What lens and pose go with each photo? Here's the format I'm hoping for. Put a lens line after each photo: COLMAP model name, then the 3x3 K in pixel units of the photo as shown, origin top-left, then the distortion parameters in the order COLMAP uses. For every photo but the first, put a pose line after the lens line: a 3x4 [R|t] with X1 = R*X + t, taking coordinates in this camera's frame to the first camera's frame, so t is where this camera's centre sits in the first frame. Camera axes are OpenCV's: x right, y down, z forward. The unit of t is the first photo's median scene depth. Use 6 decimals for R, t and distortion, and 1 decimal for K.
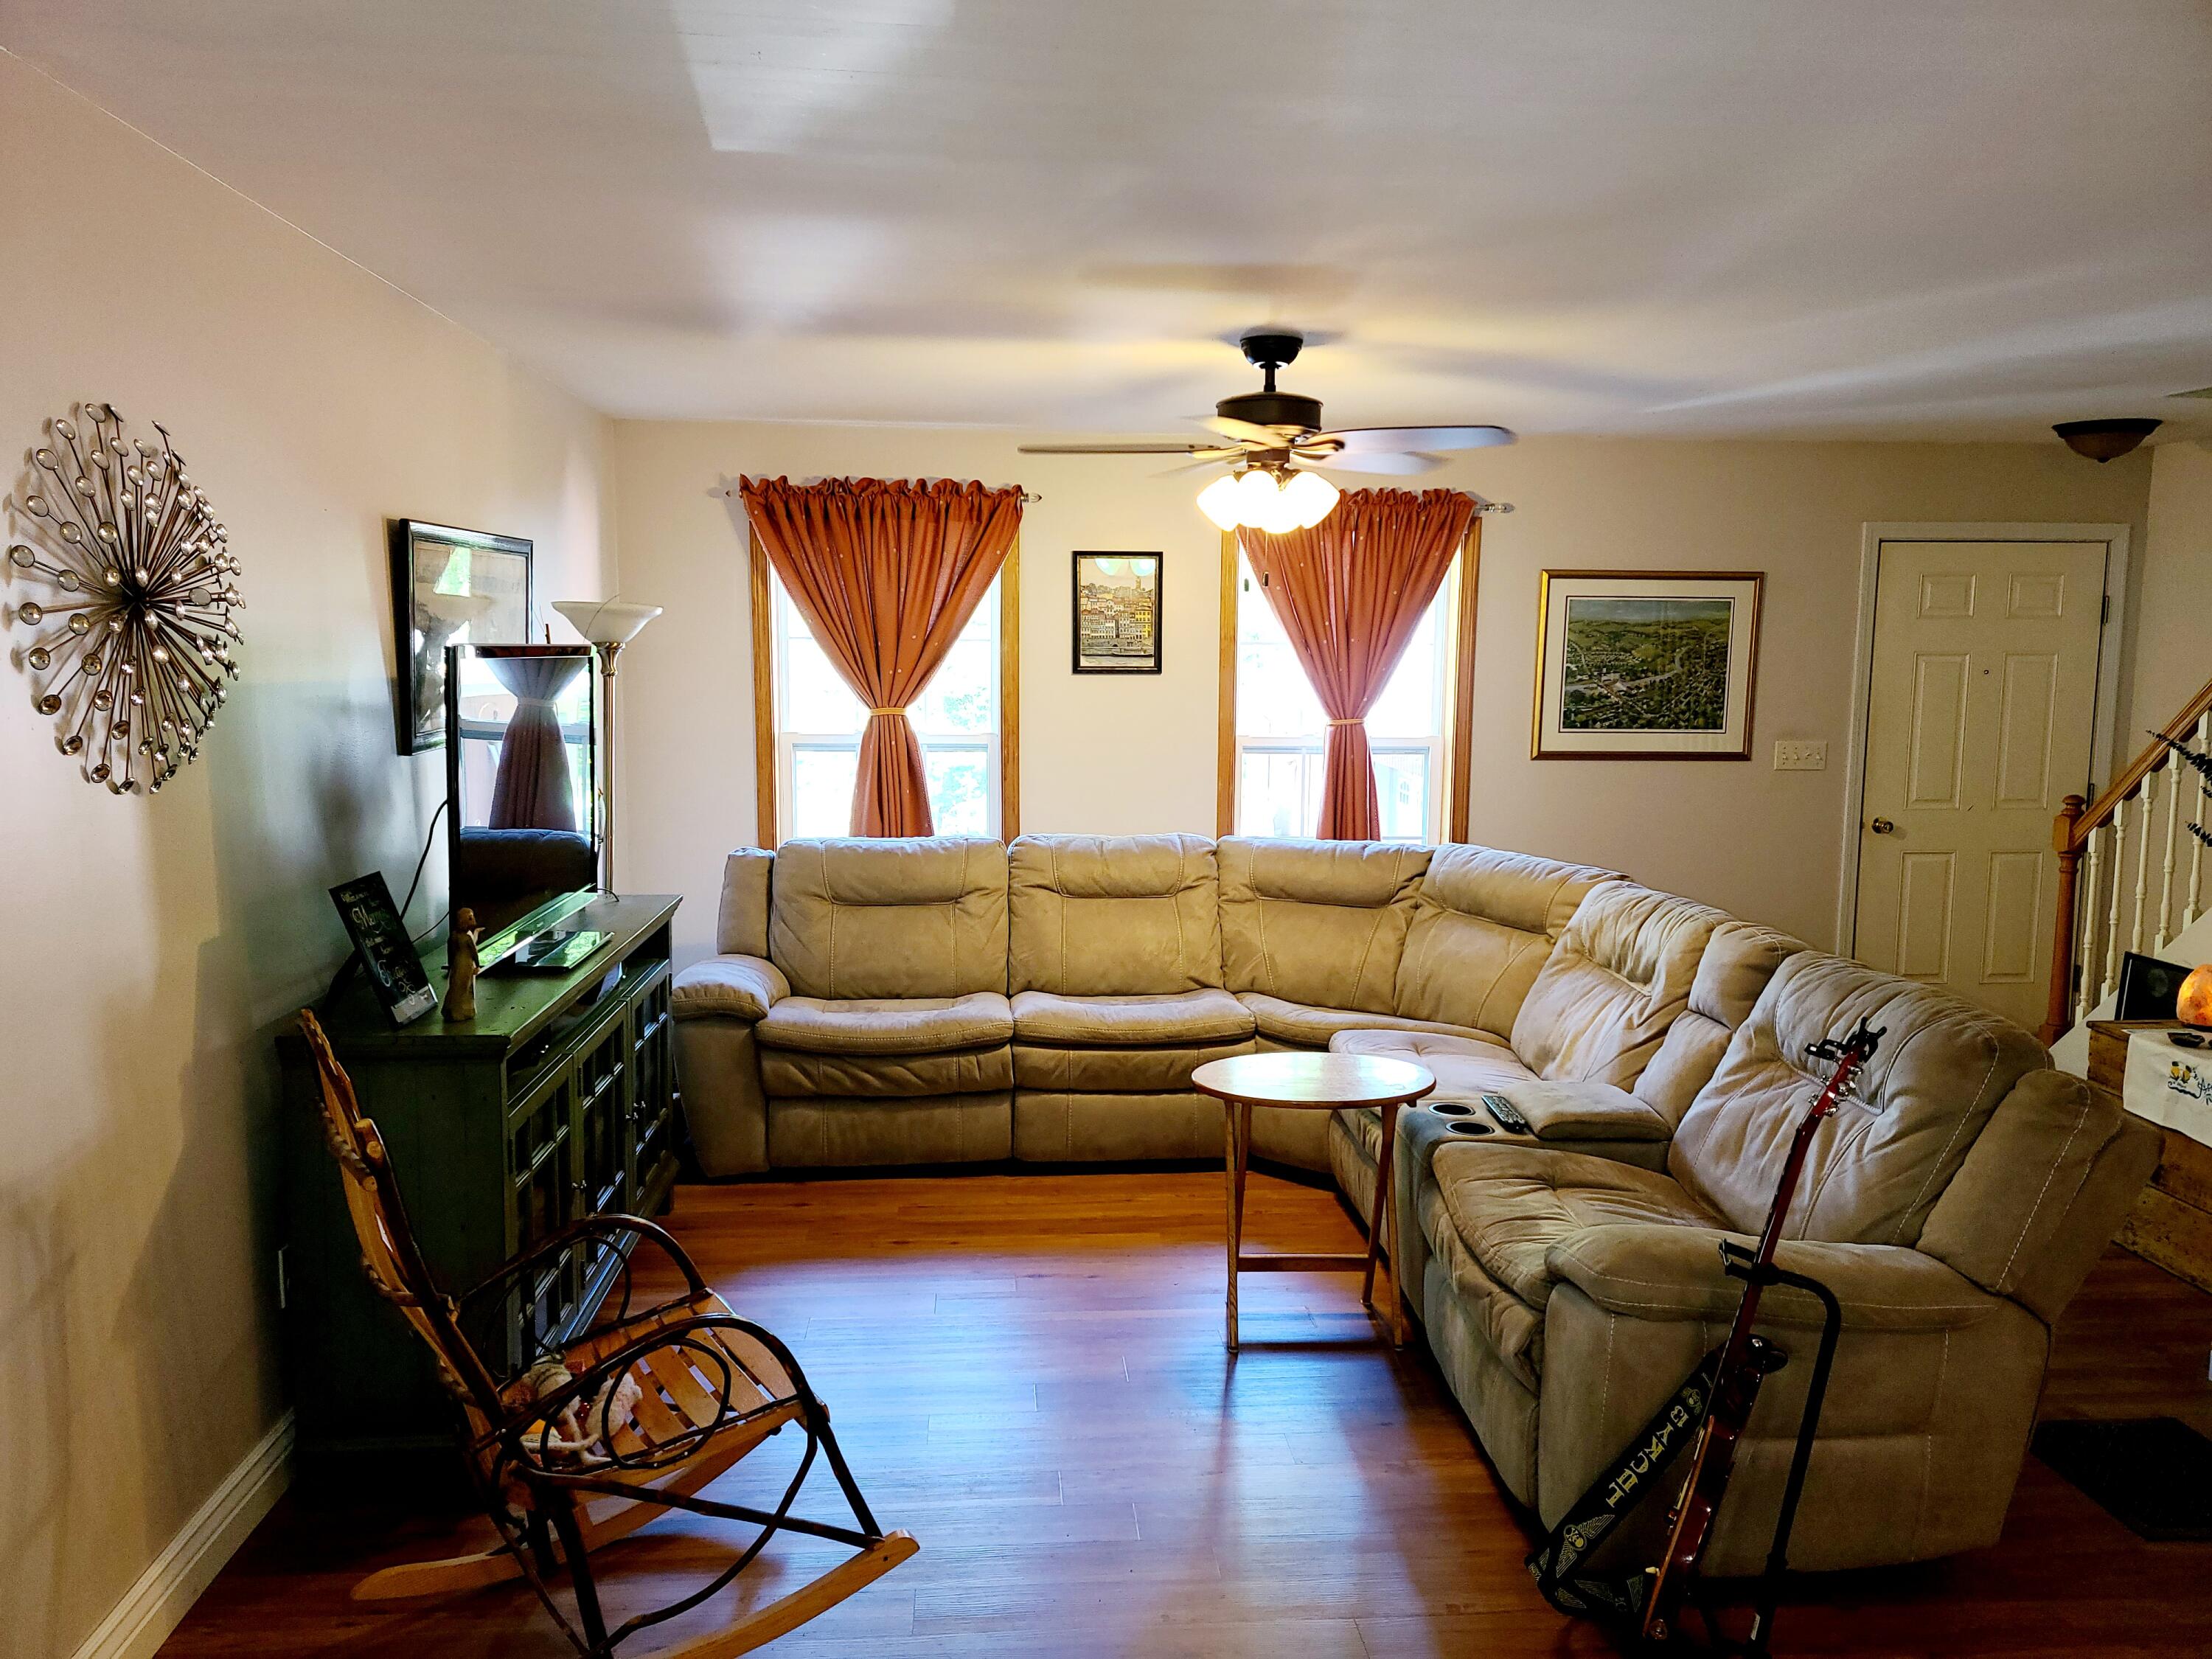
lens RADIAL K [[1597.7, 0, 1111.1], [0, 1597.7, 835.4], [0, 0, 1]] dist [0.096709, -0.082726]
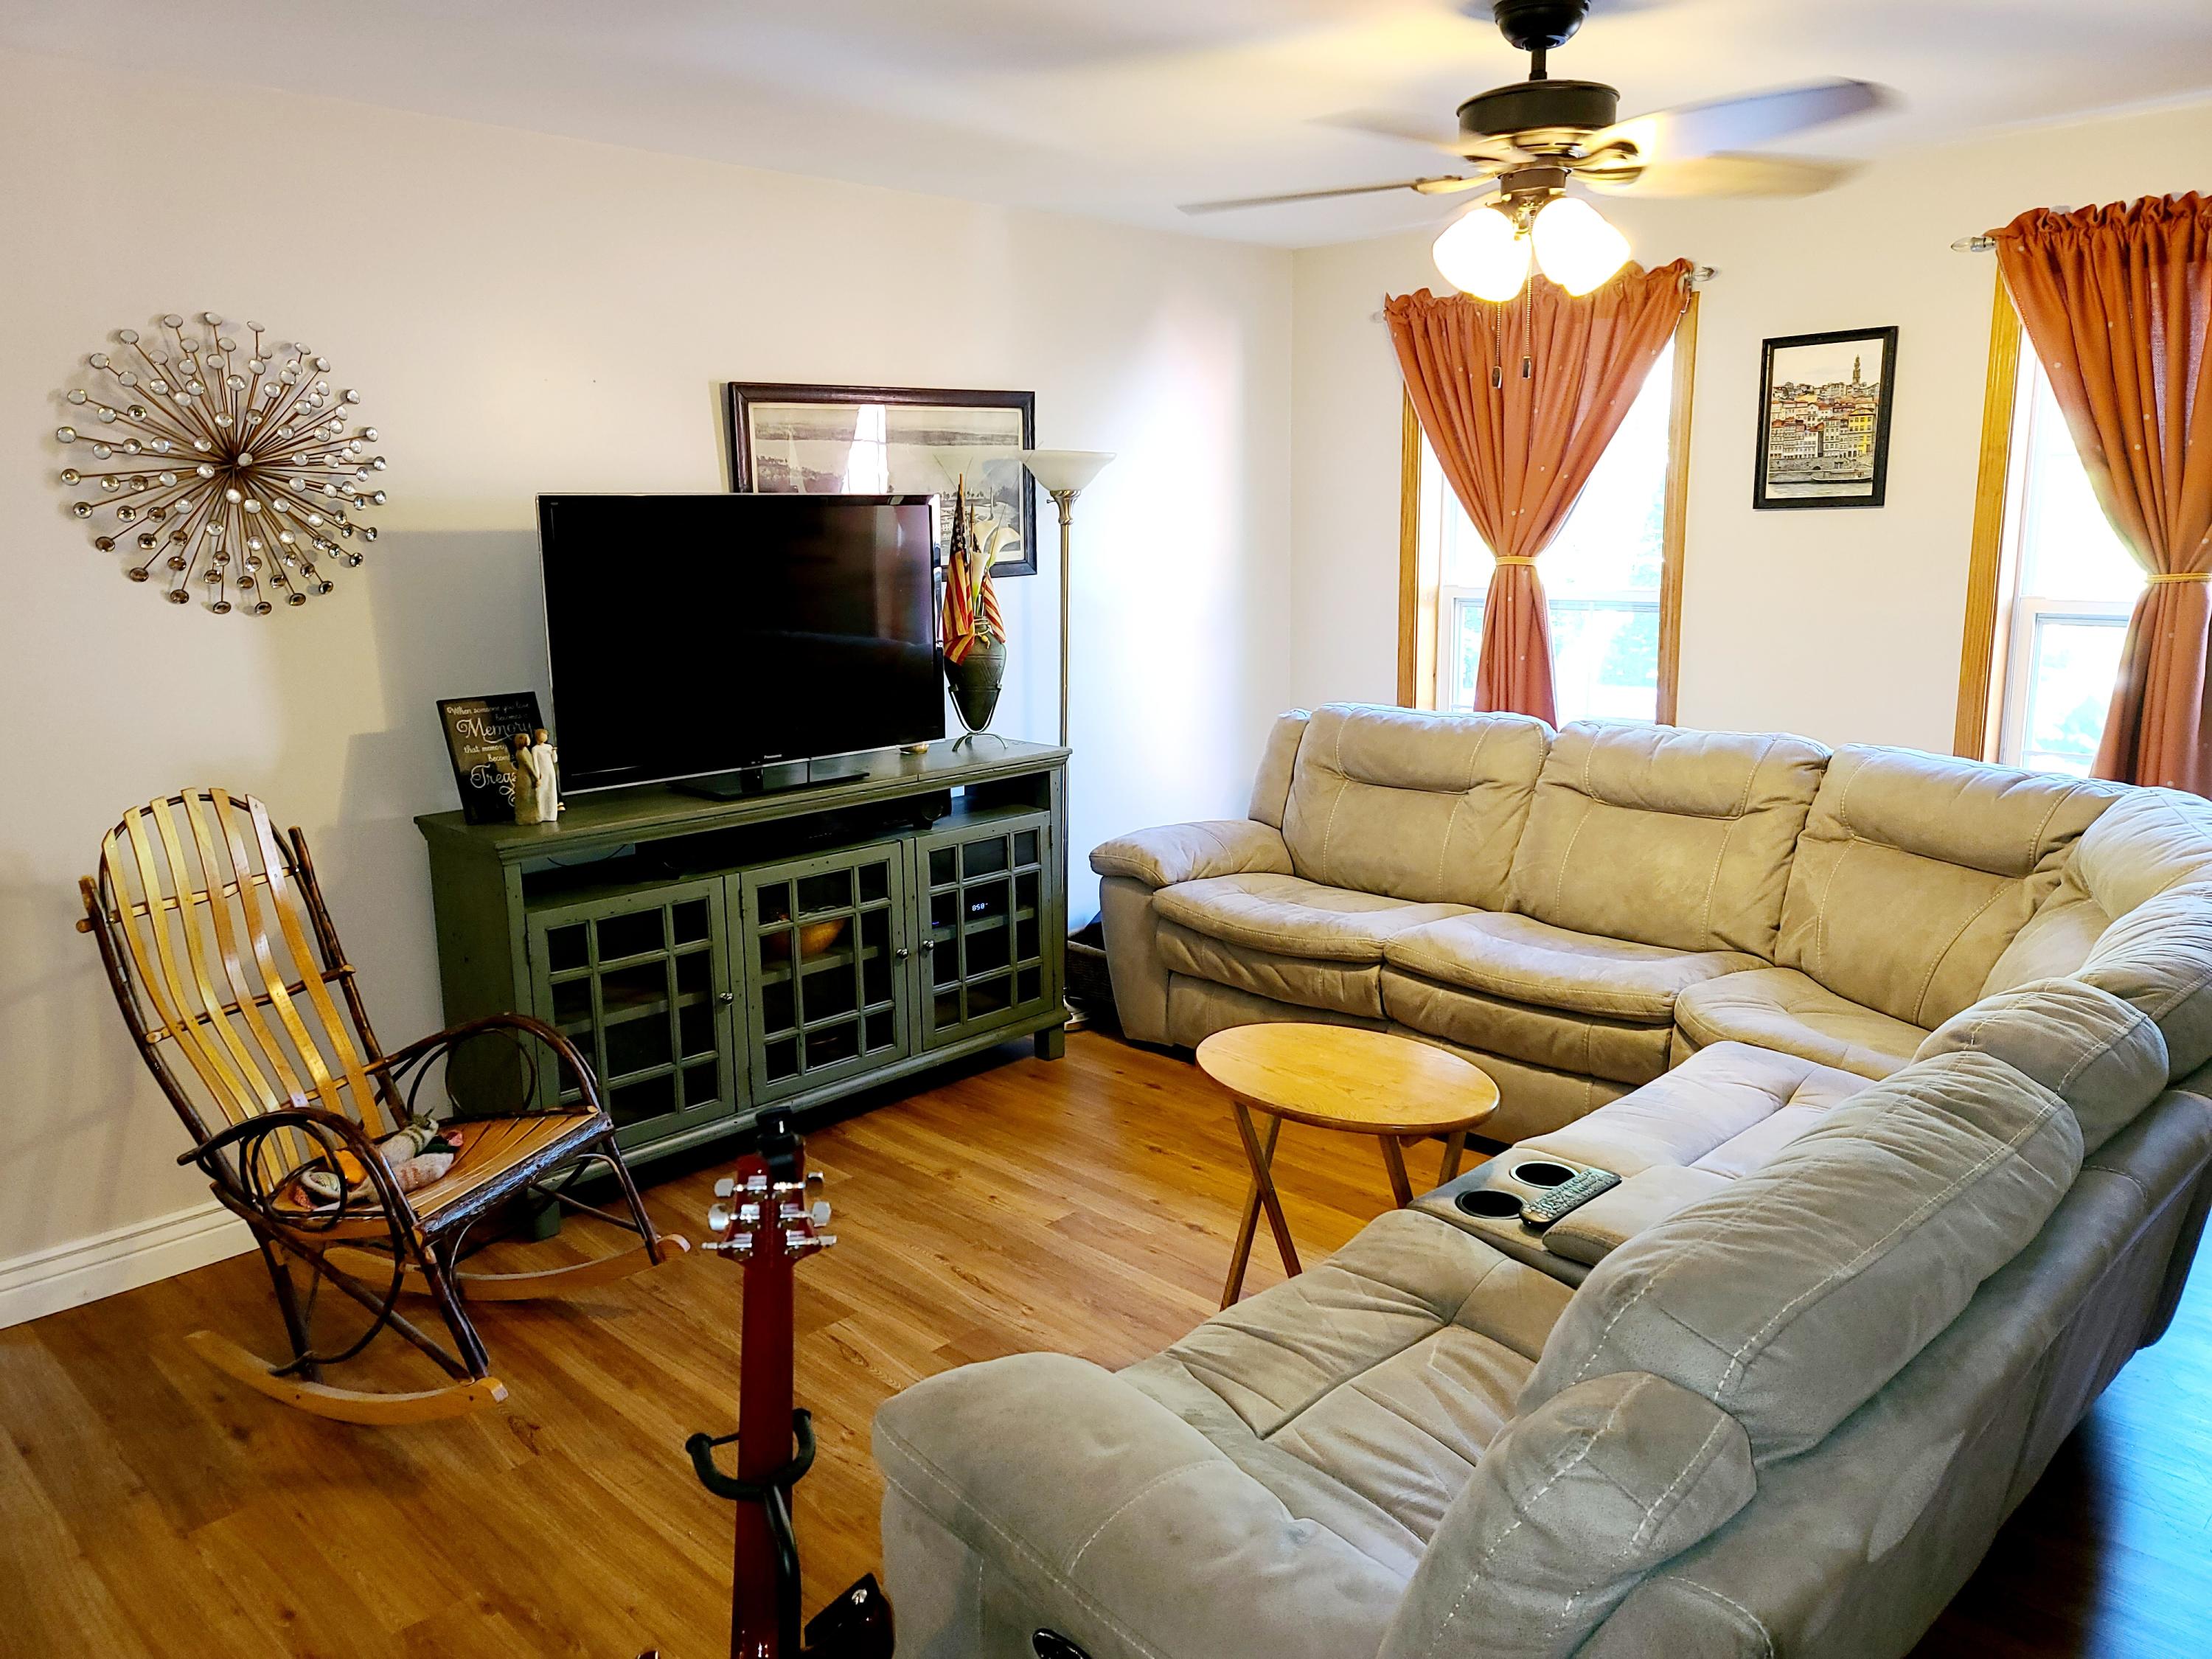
lens RADIAL K [[1596.0, 0, 1072.1], [0, 1596.0, 814.2], [0, 0, 1]] dist [0.037478, -0.003250]
pose [[0.640660, 0.123012, -0.757907, 0.395120], [-0.064631, 0.992220, 0.106408, -0.021941], [0.765100, -0.019187, 0.643626, 0.305953]]
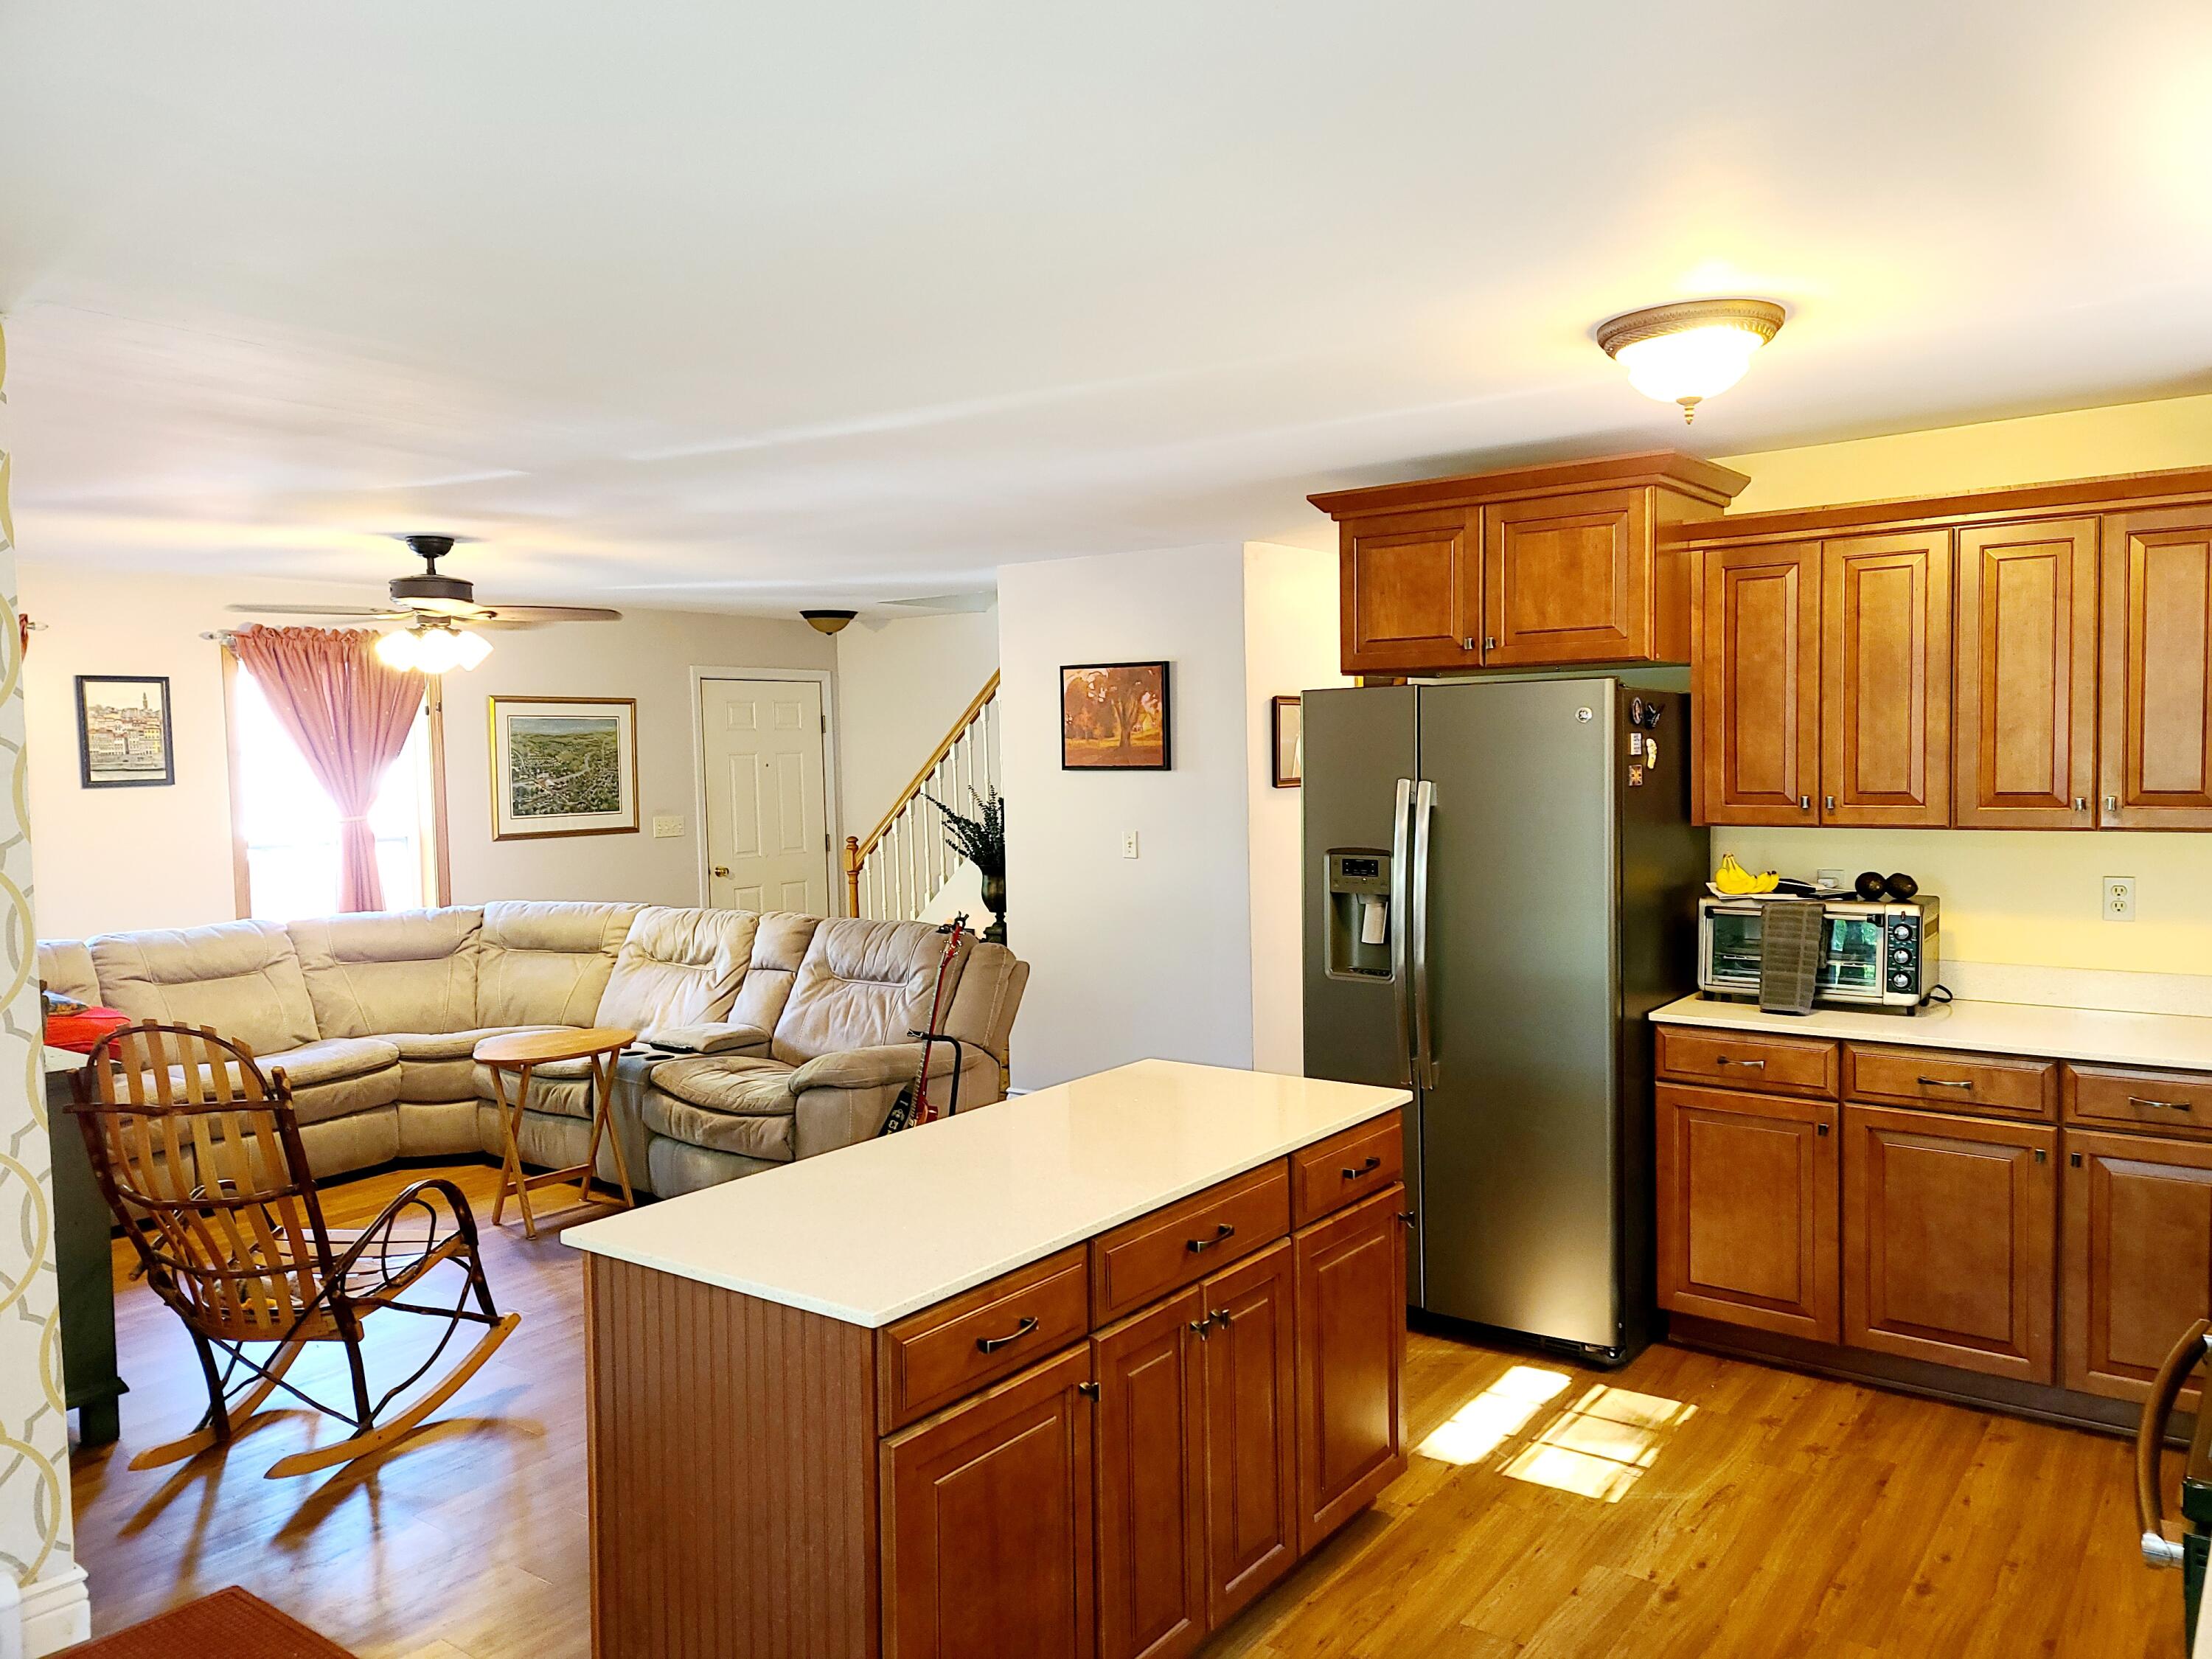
lens RADIAL K [[1597.7, 0, 1111.1], [0, 1597.7, 835.4], [0, 0, 1]] dist [0.096709, -0.082726]
pose [[0.662175, -0.064165, 0.746597, -0.432381], [0.112830, 0.993506, -0.014686, 0.026590], [-0.740806, 0.093963, 0.665114, -0.261744]]
